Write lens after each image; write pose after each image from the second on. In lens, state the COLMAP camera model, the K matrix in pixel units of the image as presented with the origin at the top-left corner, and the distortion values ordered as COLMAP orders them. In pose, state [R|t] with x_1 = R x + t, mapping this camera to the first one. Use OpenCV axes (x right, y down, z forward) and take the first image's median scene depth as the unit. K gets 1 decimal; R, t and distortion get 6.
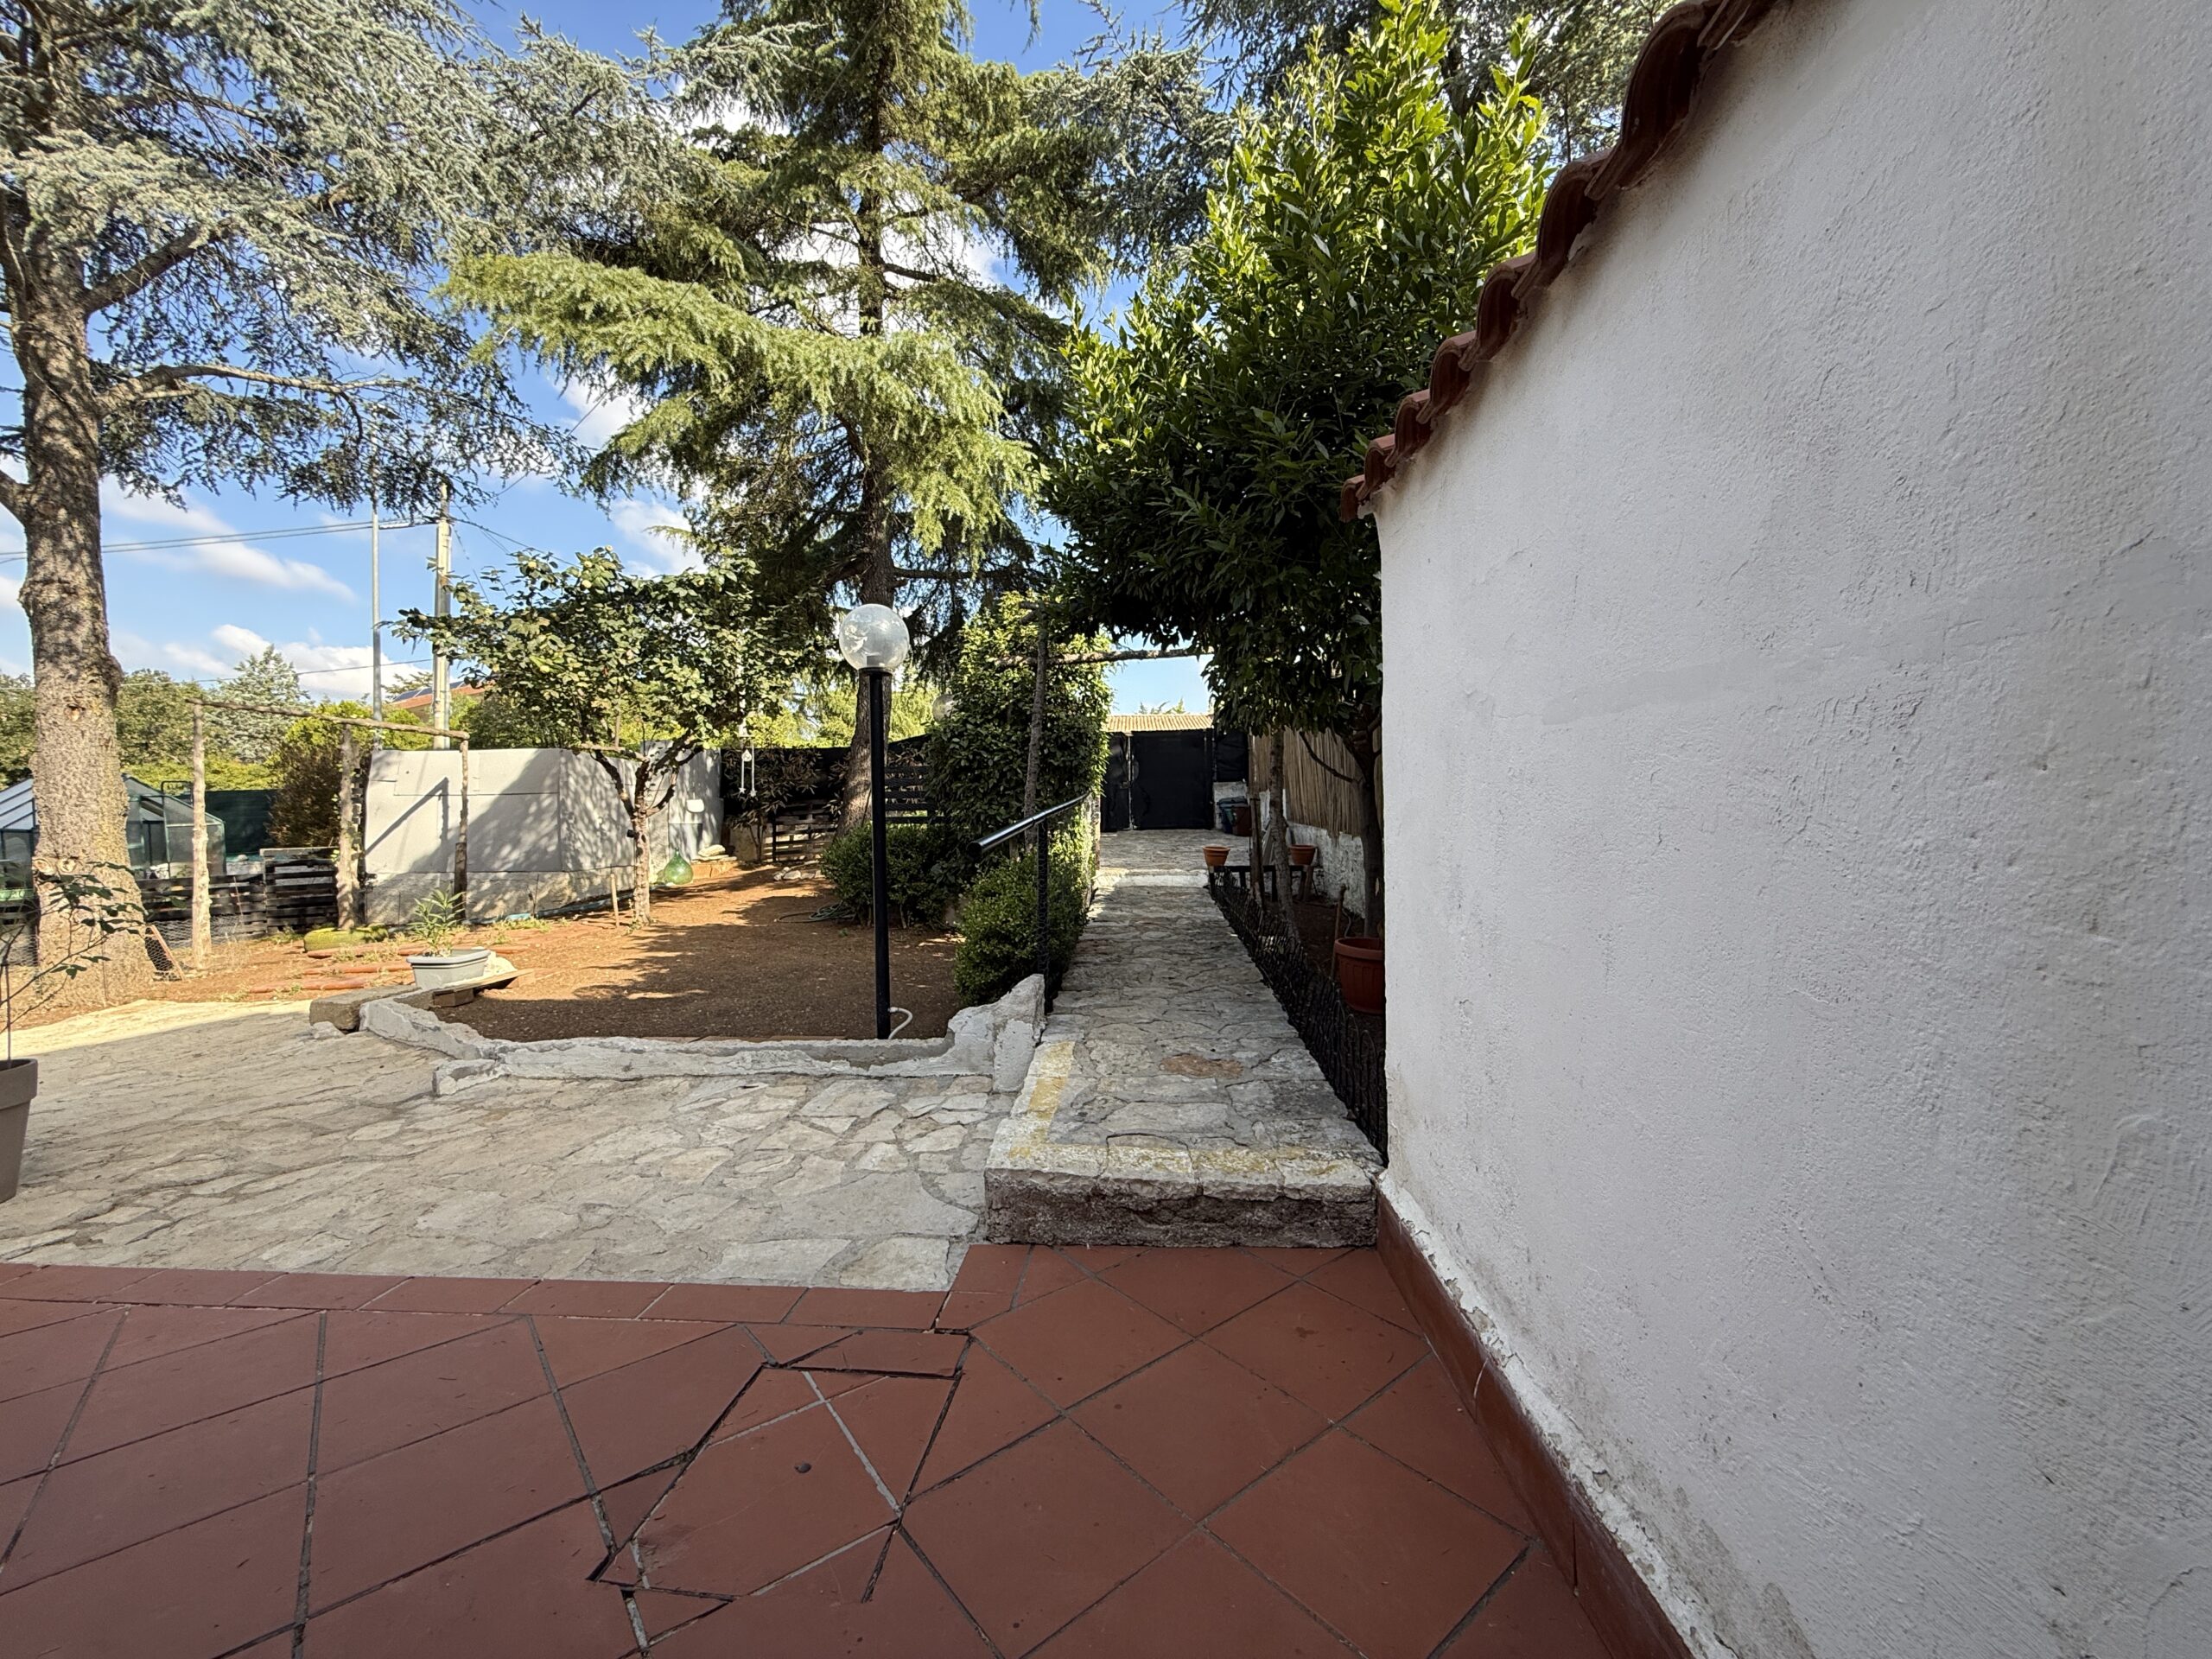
lens RADIAL K [[882.7, 0, 1099.9], [0, 882.7, 828.8], [0, 0, 1]] dist [-0.001868, 0.000627]
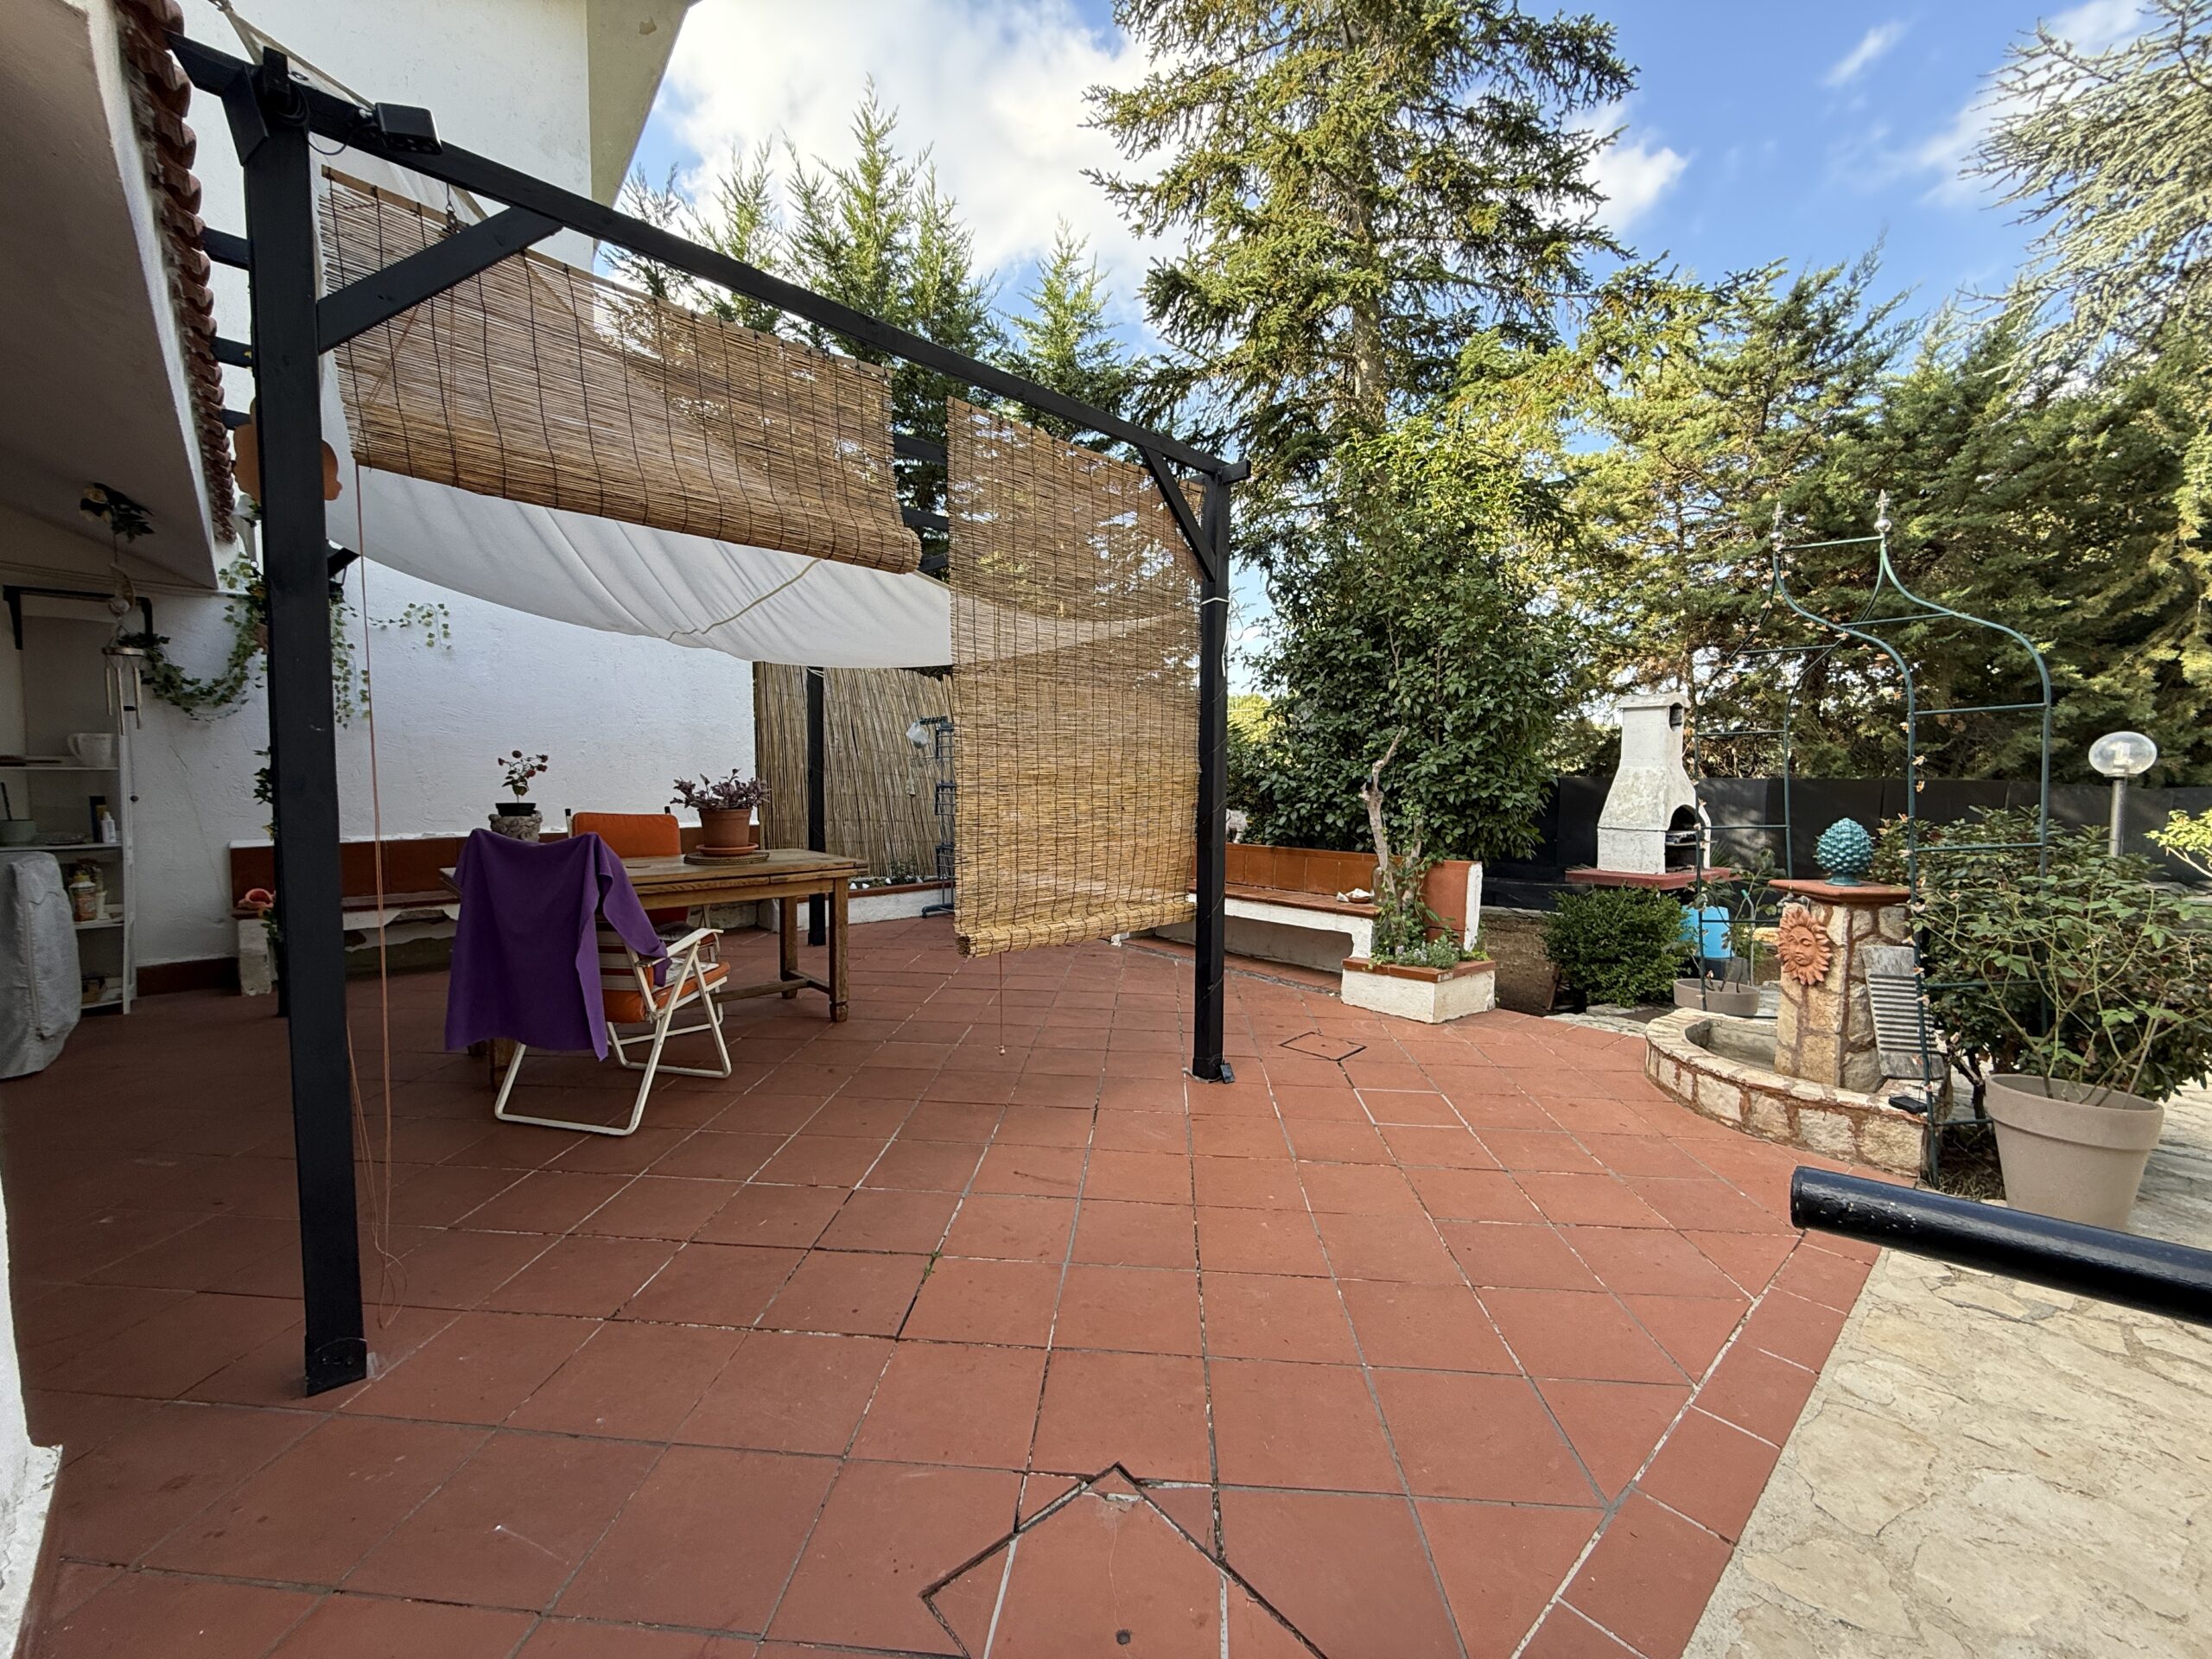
lens RADIAL K [[882.7, 0, 1095.0], [0, 882.7, 826.4], [0, 0, 1]] dist [-0.001868, 0.000627]
pose [[-0.692885, 0.049303, -0.719360, 0.047605], [-0.005356, 0.997280, 0.073510, -0.025986], [0.721028, 0.054787, -0.690736, 0.261150]]
